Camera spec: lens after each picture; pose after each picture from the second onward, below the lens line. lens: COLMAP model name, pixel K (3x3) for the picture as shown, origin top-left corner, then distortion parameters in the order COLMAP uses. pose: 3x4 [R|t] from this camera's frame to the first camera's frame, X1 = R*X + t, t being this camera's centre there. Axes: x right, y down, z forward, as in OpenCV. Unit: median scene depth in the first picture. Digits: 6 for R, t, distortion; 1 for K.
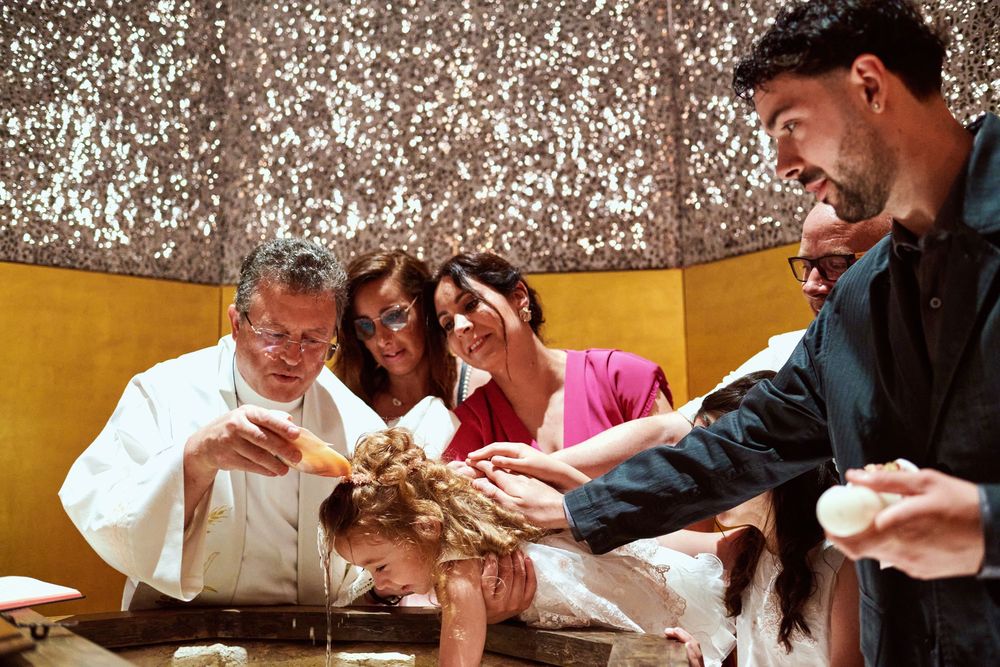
lens RADIAL K [[983.5, 0, 500.8], [0, 983.5, 340.4], [0, 0, 1]] dist [-0.048210, 0.000000]
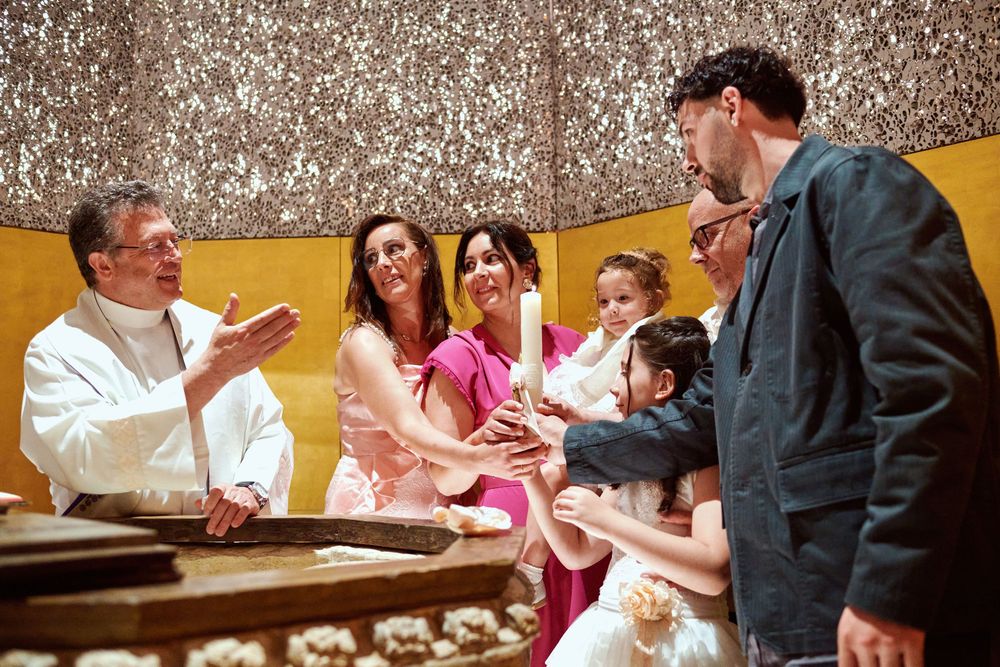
lens RADIAL K [[983.5, 0, 499.2], [0, 983.5, 326.5], [0, 0, 1]] dist [-0.048210, 0.000000]
pose [[0.995353, 0.006870, 0.096046, 0.013571], [-0.009068, 0.999706, 0.022465, 0.009057], [-0.095863, -0.023232, 0.995123, -0.099095]]
